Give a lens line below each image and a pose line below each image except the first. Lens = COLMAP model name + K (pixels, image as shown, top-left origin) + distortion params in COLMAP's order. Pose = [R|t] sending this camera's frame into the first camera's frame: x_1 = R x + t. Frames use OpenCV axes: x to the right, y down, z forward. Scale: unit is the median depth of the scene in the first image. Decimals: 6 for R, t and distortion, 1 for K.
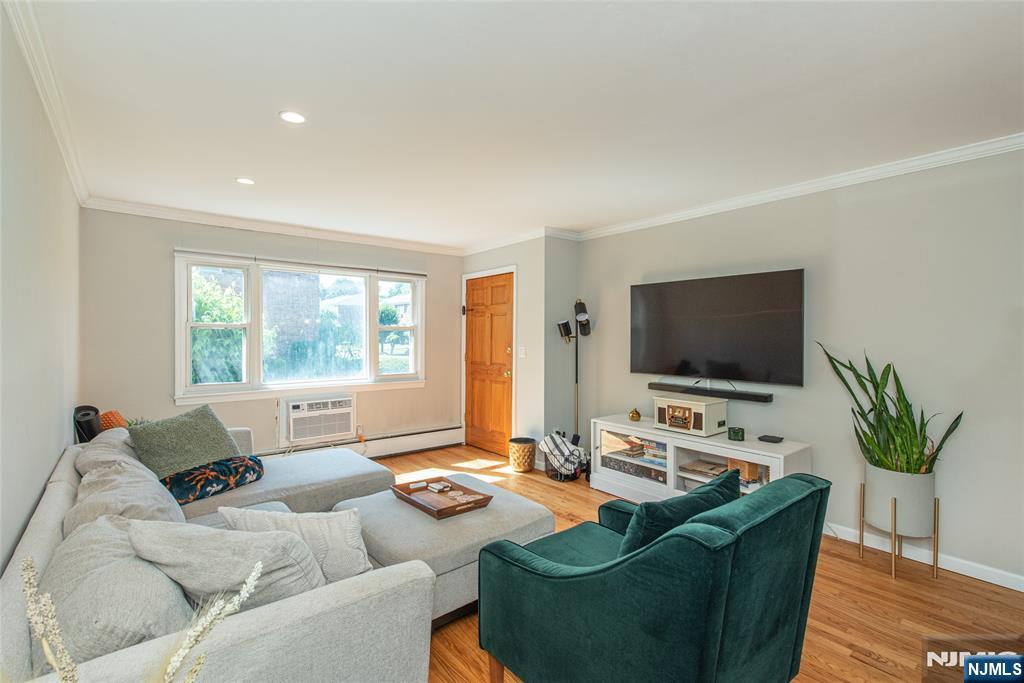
lens RADIAL K [[457.1, 0, 514.0], [0, 457.1, 335.6], [0, 0, 1]] dist [-0.001554, -0.000234]
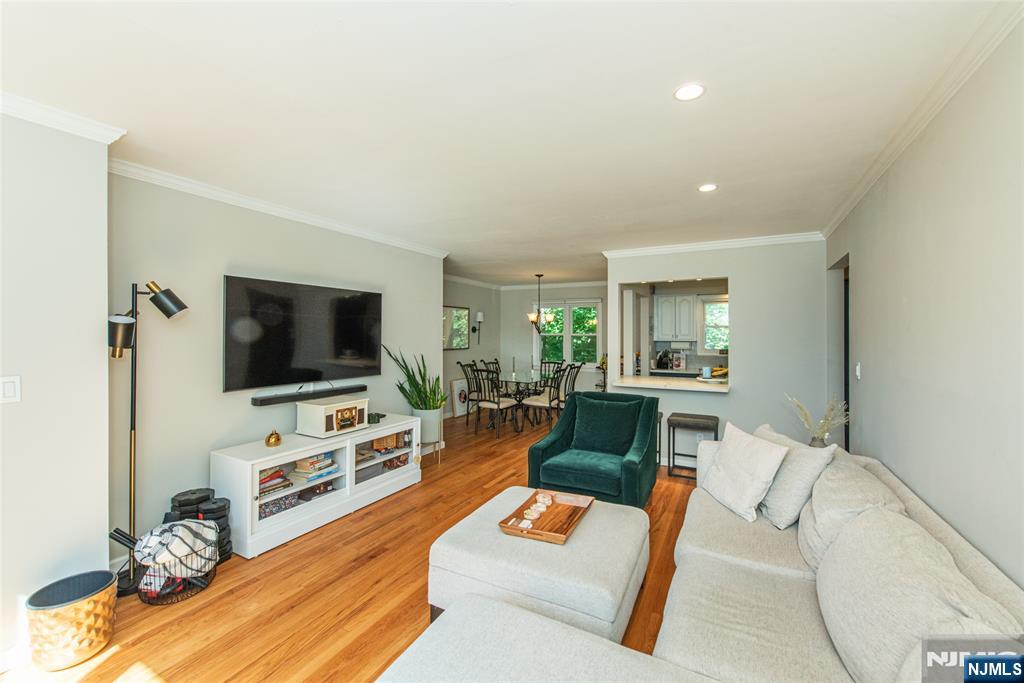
lens RADIAL K [[417.6, 0, 512.7], [0, 417.6, 327.2], [0, 0, 1]] dist [0.000872, 0.000101]
pose [[-0.387977, 0.012449, 0.921585, -0.565144], [-0.002258, 0.999893, -0.014457, -0.016115], [-0.921666, -0.007690, -0.387908, 0.848651]]
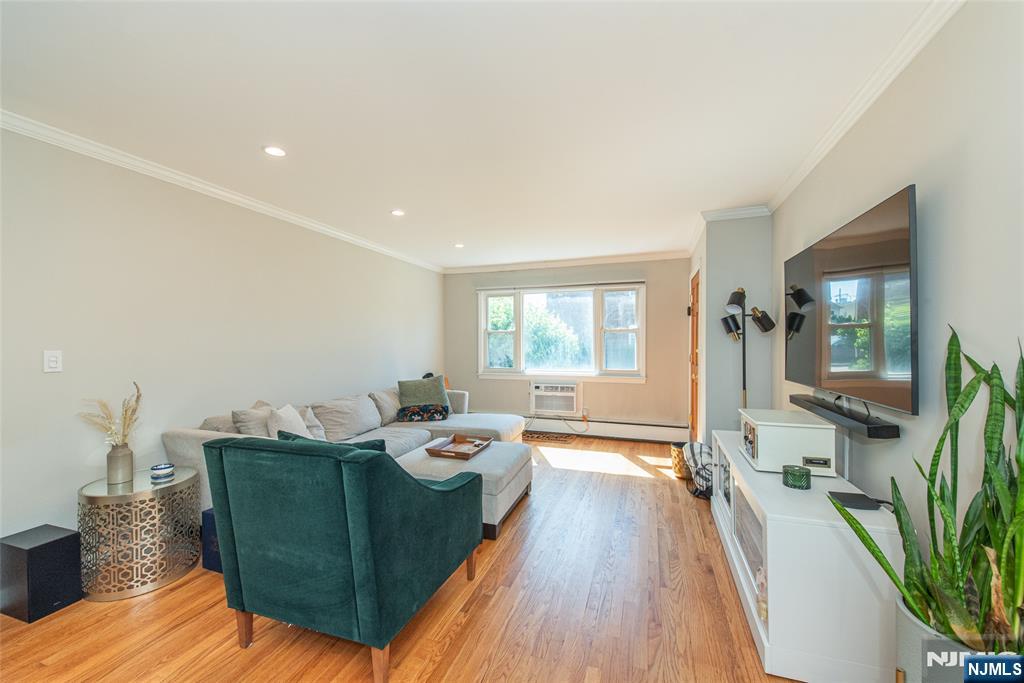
lens RADIAL K [[394.1, 0, 512.0], [0, 394.1, 341.5], [0, 0, 1]] dist [0.000464, 0.000024]
pose [[0.529342, -0.009478, -0.848355, 0.571125], [0.004794, 0.999955, -0.008180, 0.022862], [0.848395, 0.000263, 0.529364, 0.293740]]
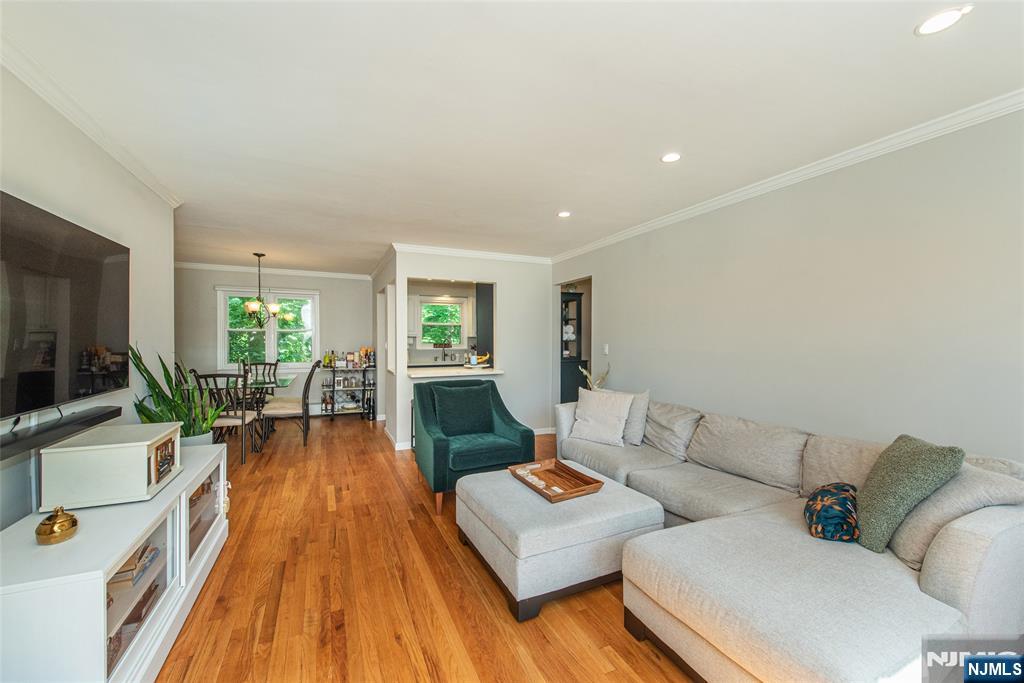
lens RADIAL K [[410.1, 0, 511.1], [0, 410.1, 336.0], [0, 0, 1]] dist [0.001327, 0.000106]
pose [[-0.966822, -0.001967, 0.255444, -0.183448], [-0.002595, 0.999994, -0.002124, 0.011872], [-0.255438, -0.002716, -0.966822, 1.177903]]
